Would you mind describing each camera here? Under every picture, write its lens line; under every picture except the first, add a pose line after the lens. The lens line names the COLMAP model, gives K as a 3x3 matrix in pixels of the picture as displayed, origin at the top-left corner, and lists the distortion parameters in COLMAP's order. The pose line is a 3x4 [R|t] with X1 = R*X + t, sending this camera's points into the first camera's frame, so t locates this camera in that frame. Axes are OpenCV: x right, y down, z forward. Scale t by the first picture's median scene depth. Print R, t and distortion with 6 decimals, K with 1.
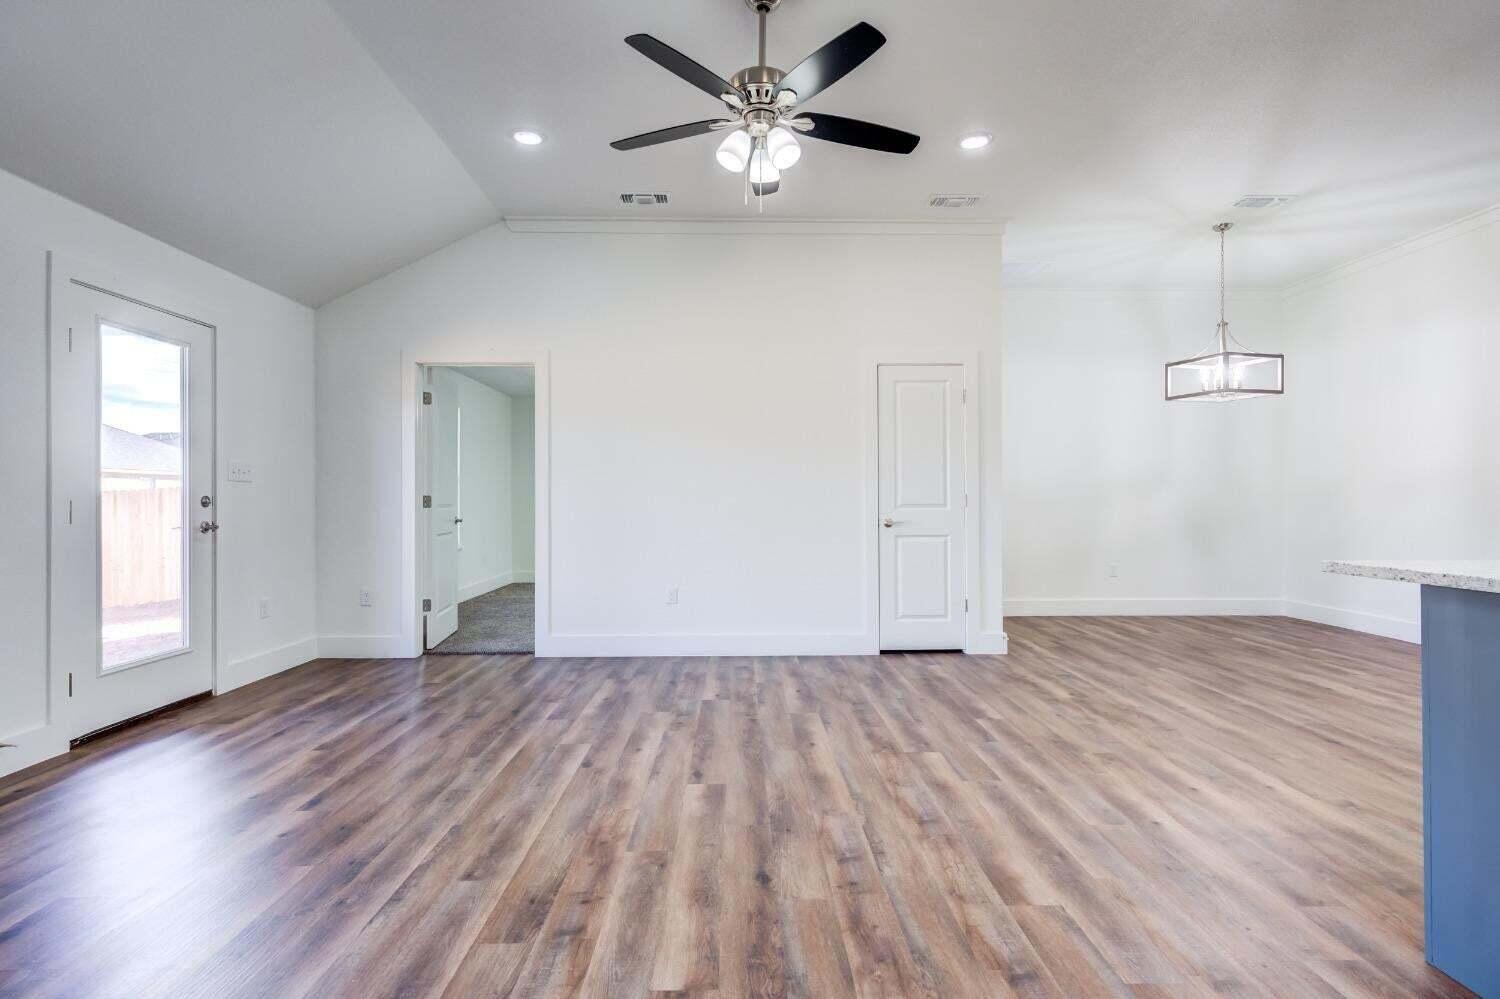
lens RADIAL K [[753.5, 0, 748.0], [0, 753.5, 501.6], [0, 0, 1]] dist [0.013895, -0.006183]
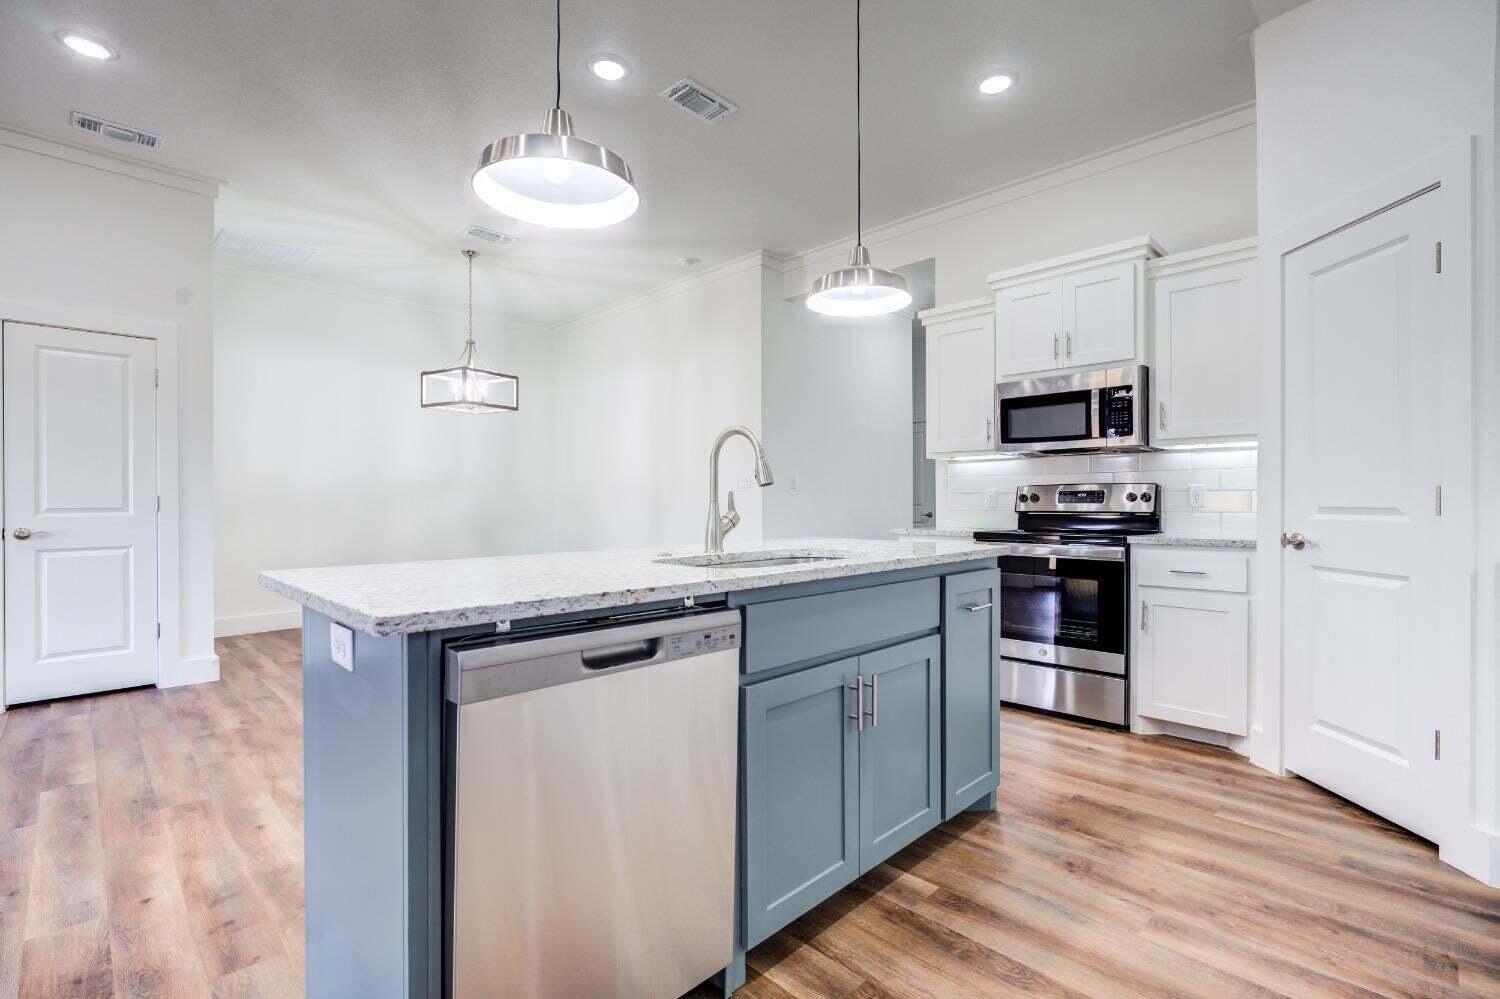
lens RADIAL K [[684.1, 0, 747.0], [0, 684.1, 499.8], [0, 0, 1]] dist [-0.003821, 0.000291]
pose [[0.721025, 0.002991, 0.692903, 0.389510], [0.001914, 0.999978, -0.006308, 0.000673], [-0.692906, 0.005874, 0.721004, 0.019560]]
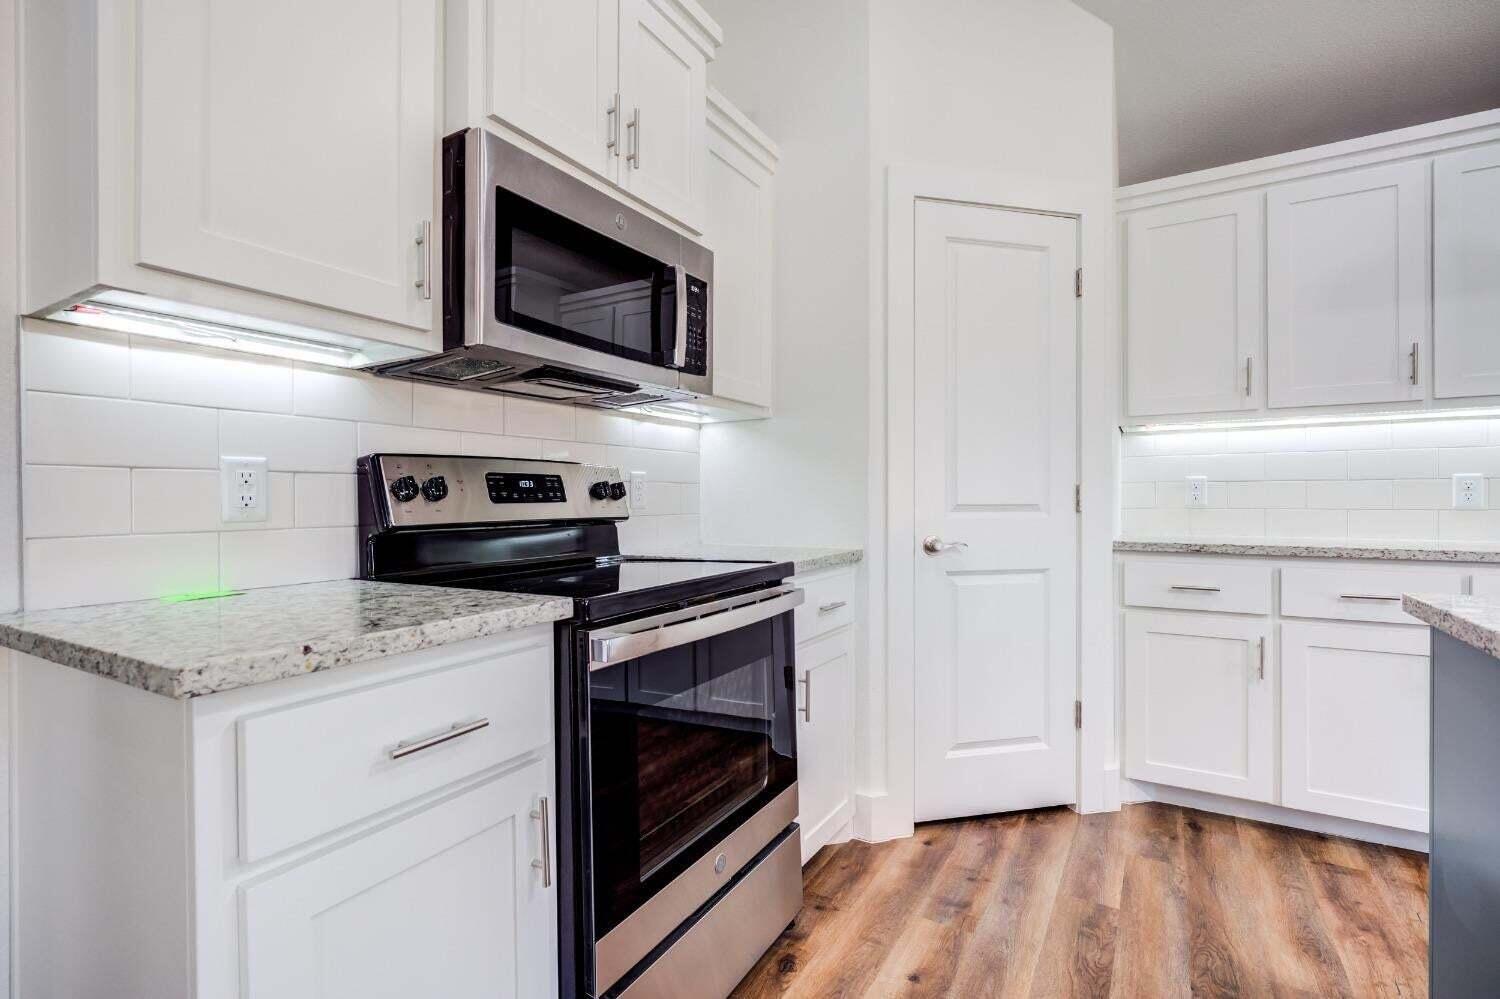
lens RADIAL K [[684.1, 0, 747.0], [0, 684.1, 499.8], [0, 0, 1]] dist [-0.003821, 0.000291]
pose [[-0.845784, 0.001681, 0.533524, 1.212309], [0.003976, 0.999987, 0.003152, -0.002898], [-0.533511, 0.004787, -0.845779, 0.830086]]
